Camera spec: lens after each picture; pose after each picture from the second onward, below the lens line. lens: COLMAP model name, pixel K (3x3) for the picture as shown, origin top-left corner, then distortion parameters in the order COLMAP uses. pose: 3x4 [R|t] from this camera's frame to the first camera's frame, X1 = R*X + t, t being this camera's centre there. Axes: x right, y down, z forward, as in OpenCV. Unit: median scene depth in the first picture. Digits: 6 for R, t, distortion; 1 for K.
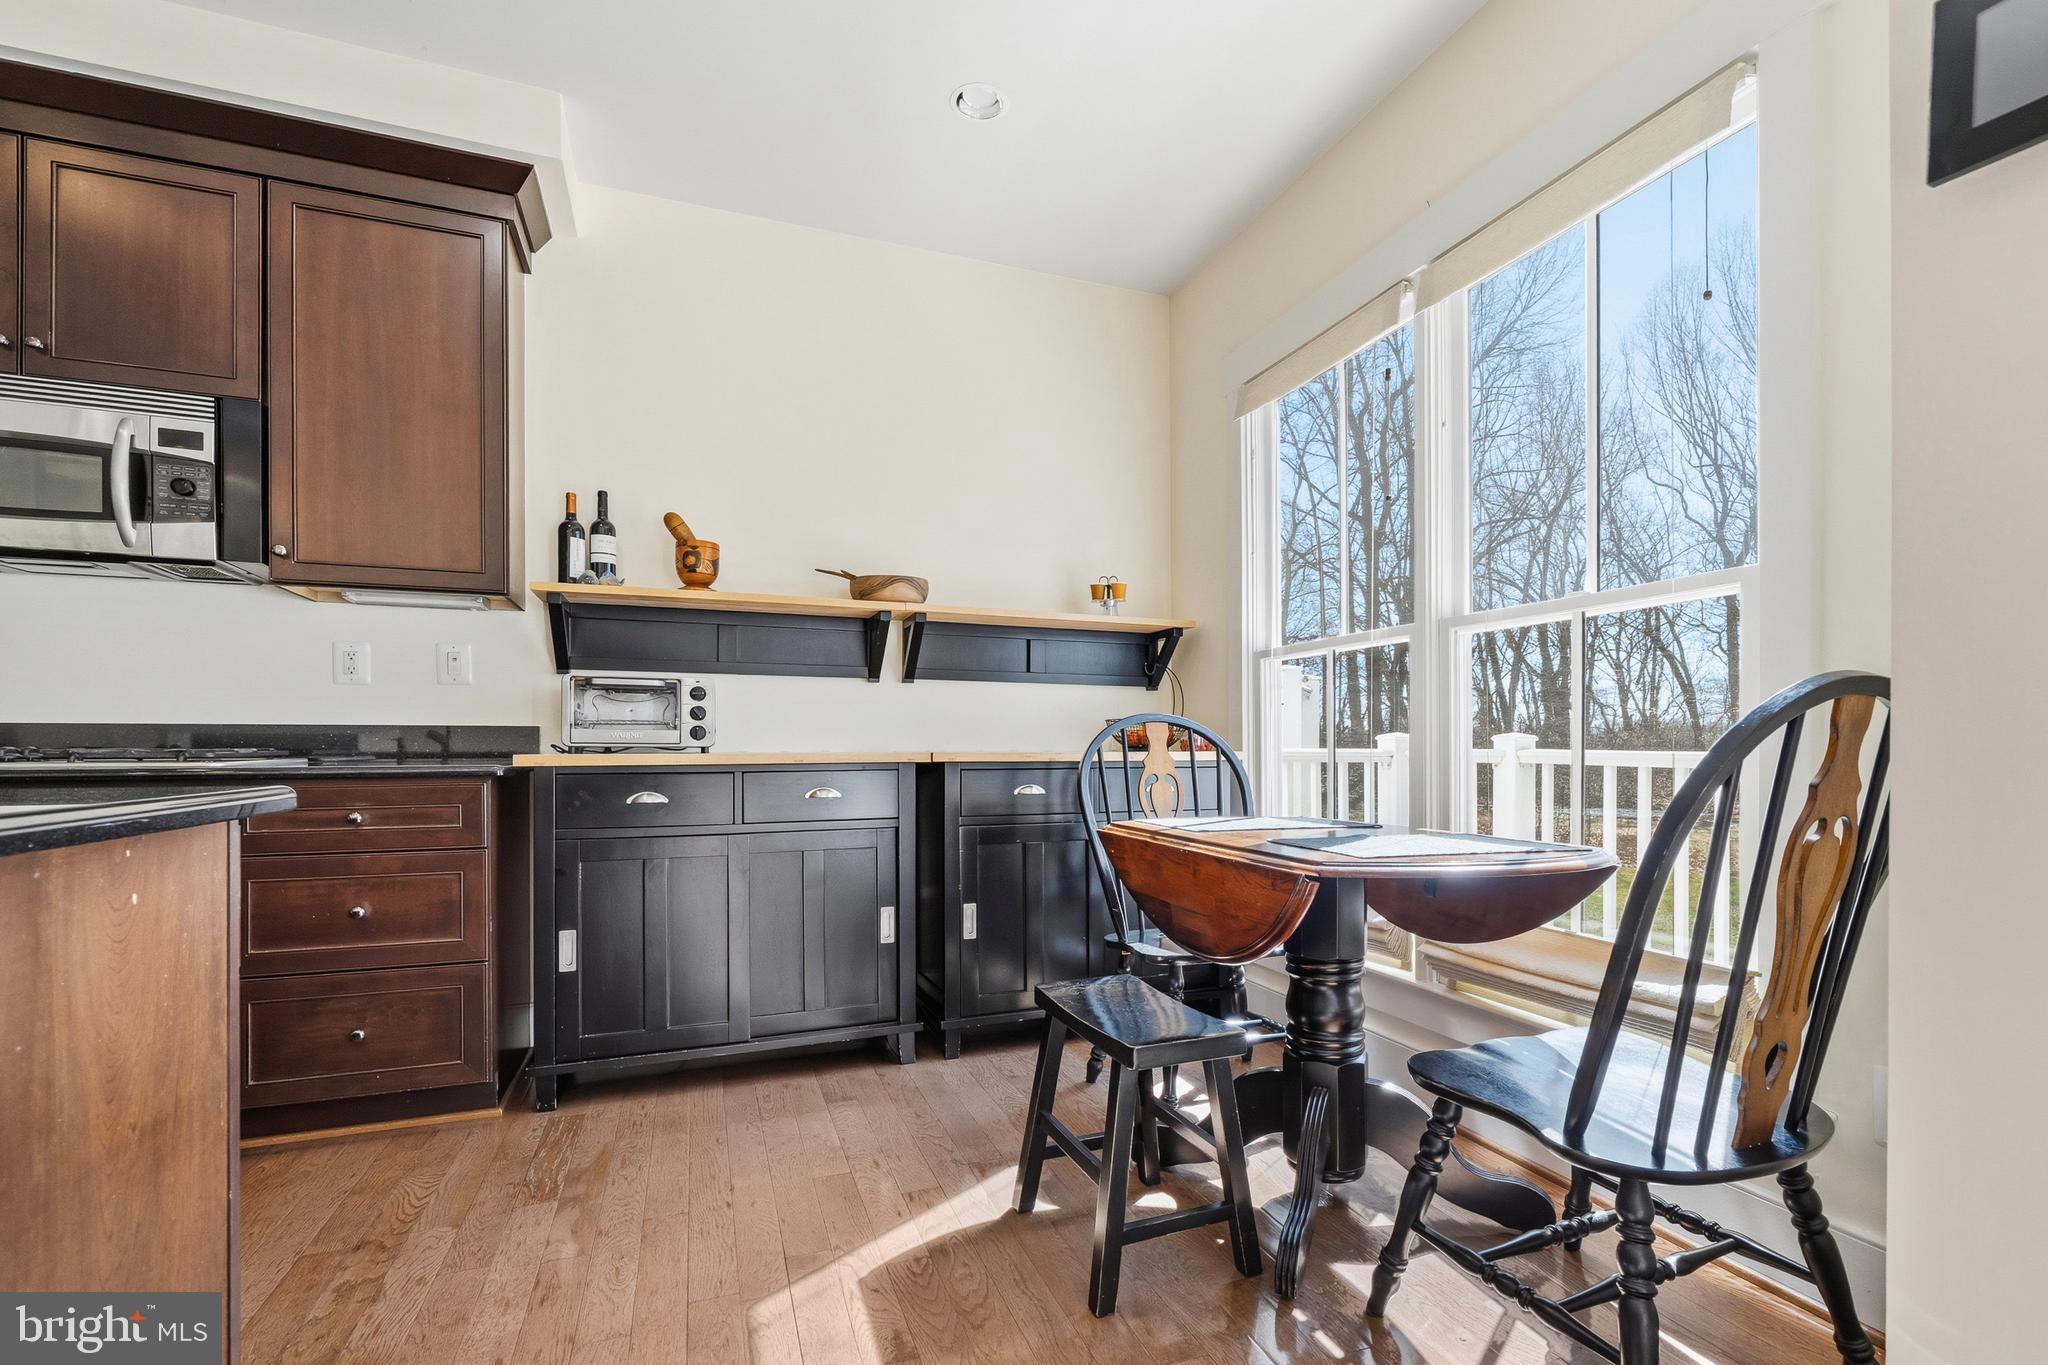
lens RADIAL K [[935.8, 0, 1028.7], [0, 935.8, 746.9], [0, 0, 1]] dist [0.001557, 0.000443]
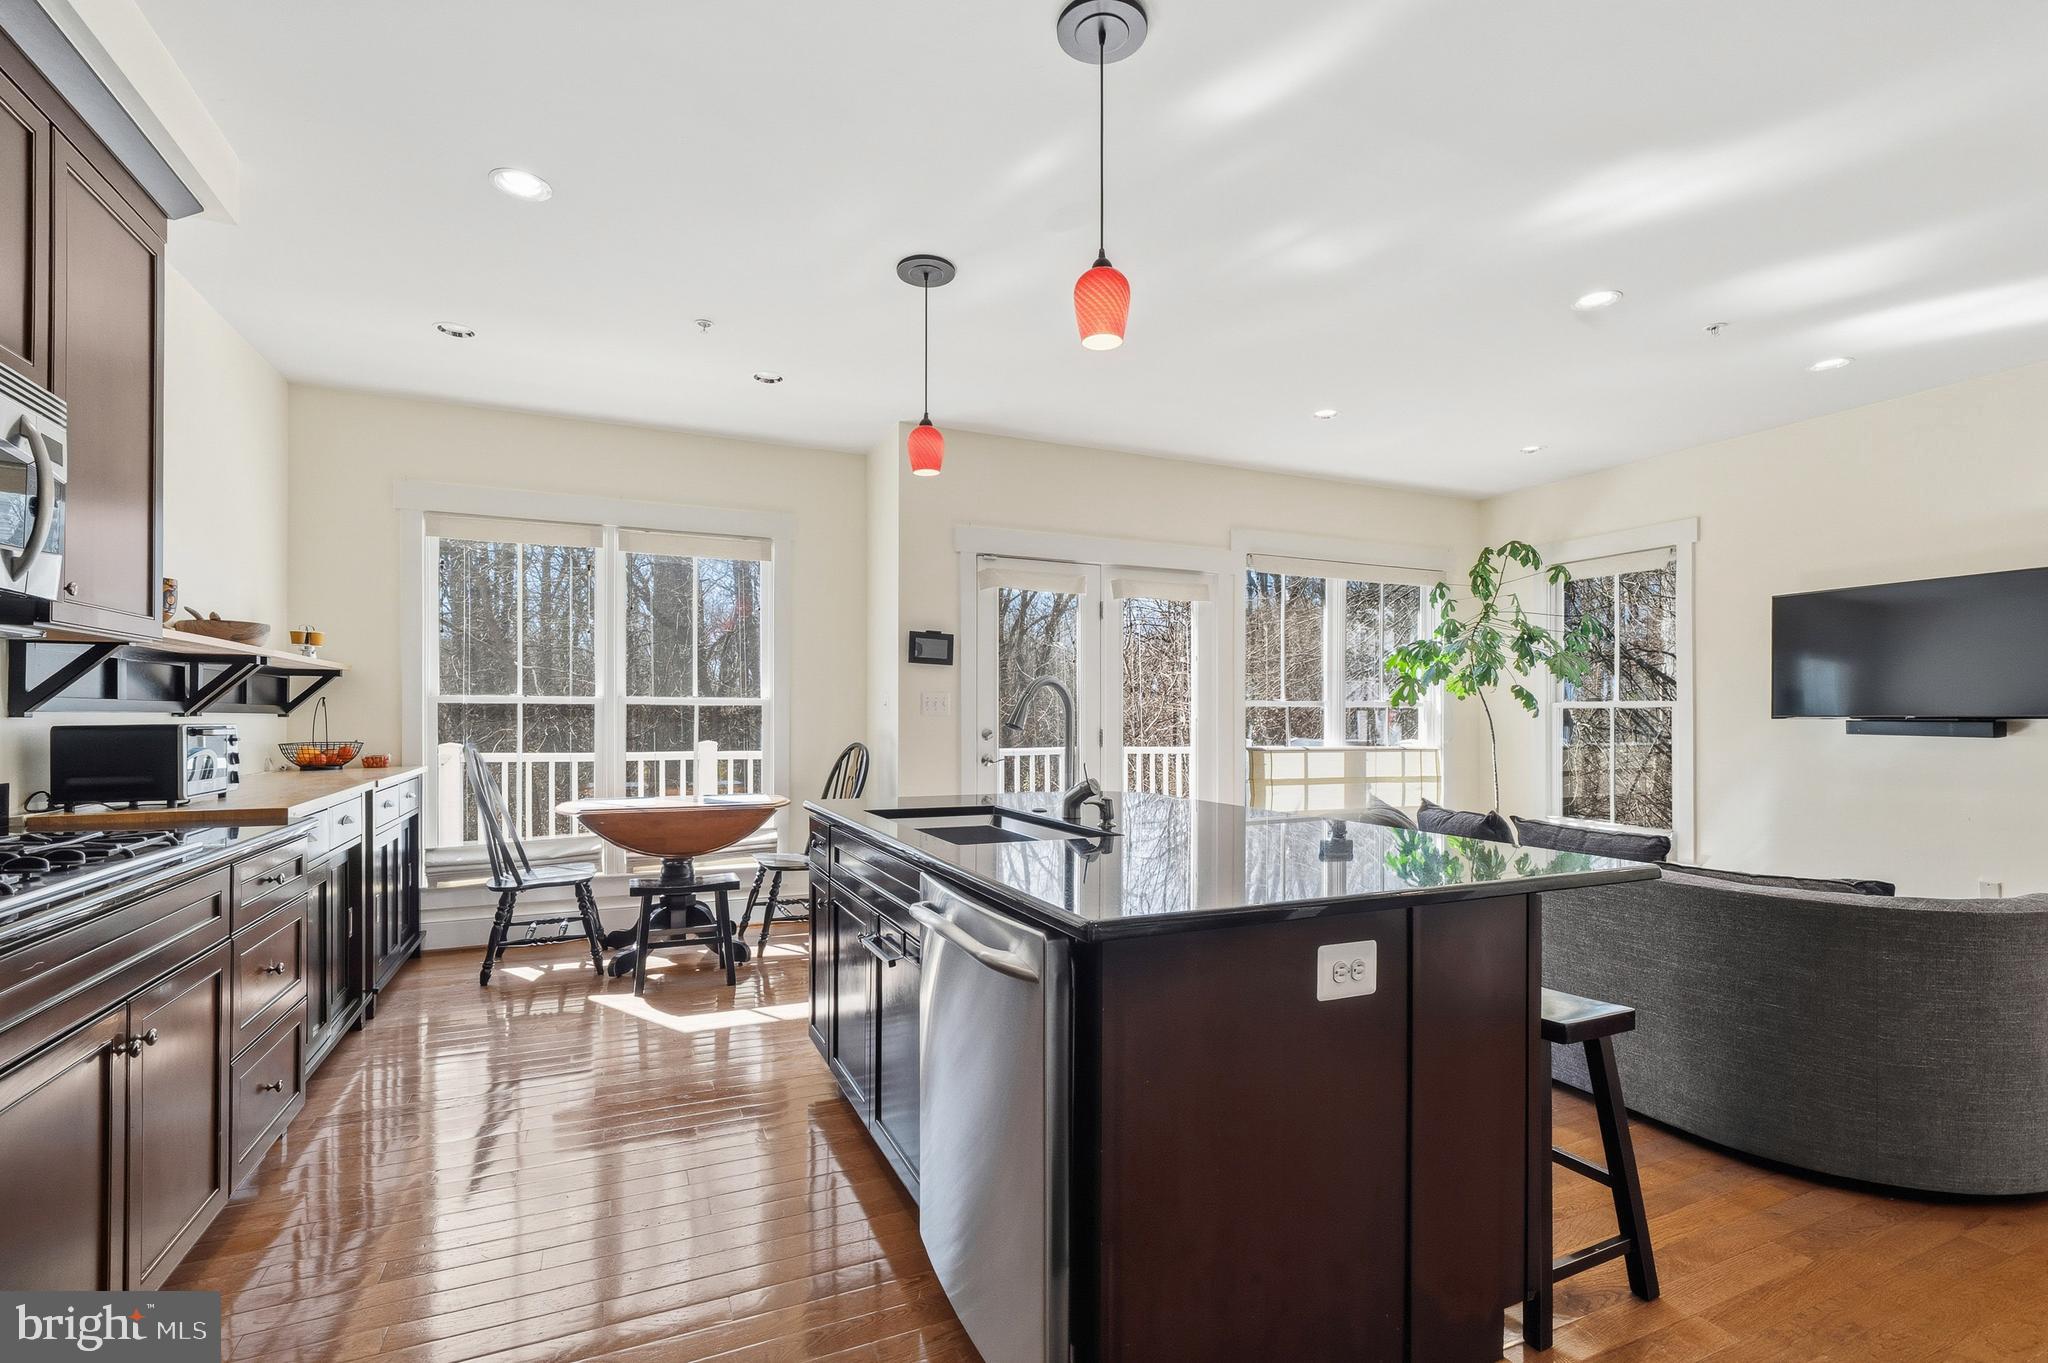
lens RADIAL K [[929.6, 0, 1025.2], [0, 929.6, 711.8], [0, 0, 1]] dist [0.000426, 0.000197]
pose [[-0.067370, -0.001395, 0.997727, -1.370972], [0.003289, 0.999993, 0.001620, -0.082349], [-0.997723, 0.003391, -0.067365, 0.186251]]
